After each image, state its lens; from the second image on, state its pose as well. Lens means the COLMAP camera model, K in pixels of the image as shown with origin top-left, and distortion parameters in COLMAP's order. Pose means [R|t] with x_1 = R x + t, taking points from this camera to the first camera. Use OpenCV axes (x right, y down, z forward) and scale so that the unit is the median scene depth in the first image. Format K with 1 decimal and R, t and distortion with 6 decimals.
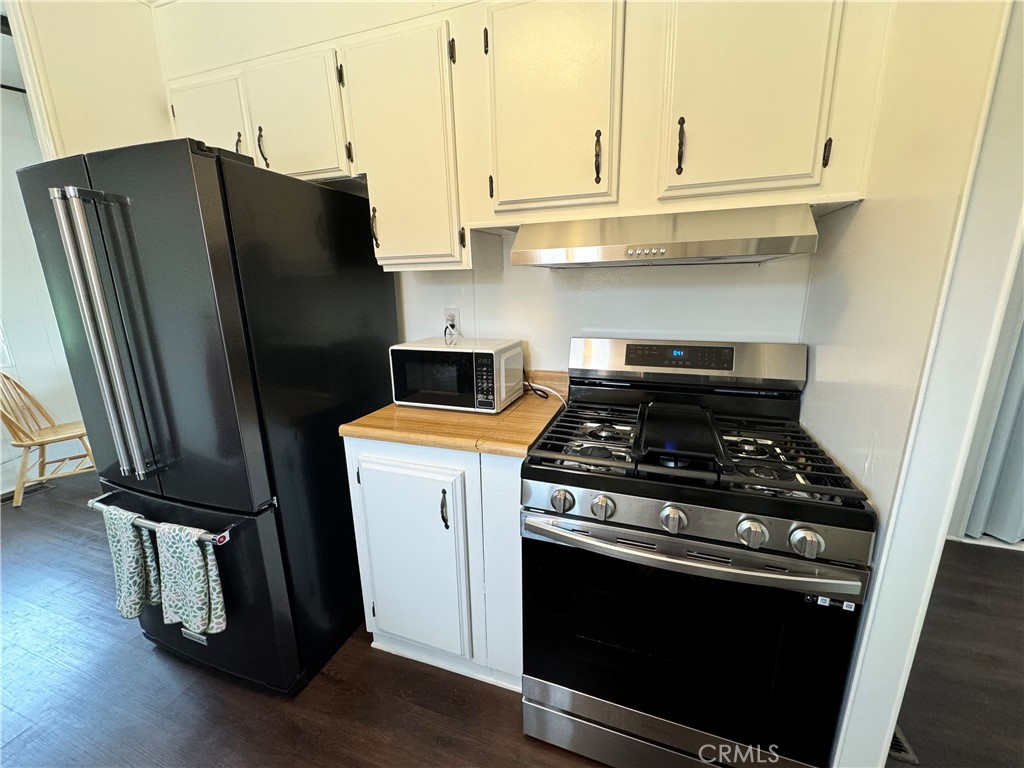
lens RADIAL K [[409.2, 0, 513.7], [0, 409.2, 383.4], [0, 0, 1]] dist [-0.001393, 0.000451]
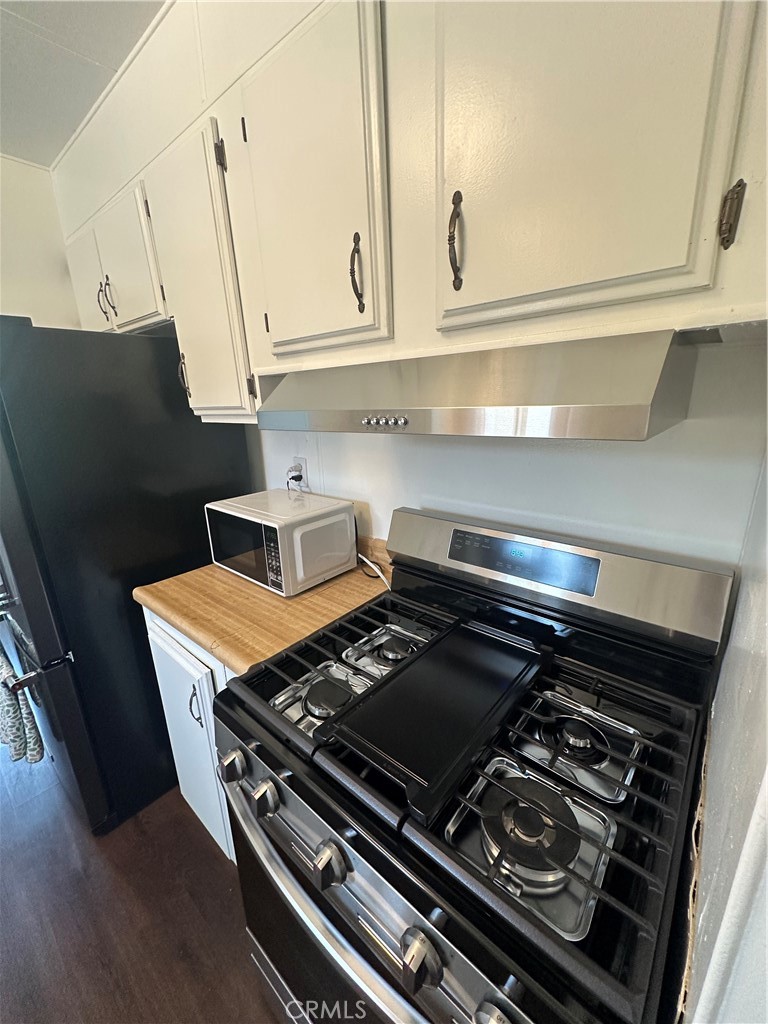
lens RADIAL K [[409.4, 0, 384.0], [0, 409.4, 512.0], [0, 0, 1]] dist [-0.000283, 0.000480]
pose [[0.932521, 0.084714, -0.351039, 0.431207], [-0.067433, 0.995846, 0.061187, -0.168993], [0.354764, -0.033387, 0.934360, 0.304079]]
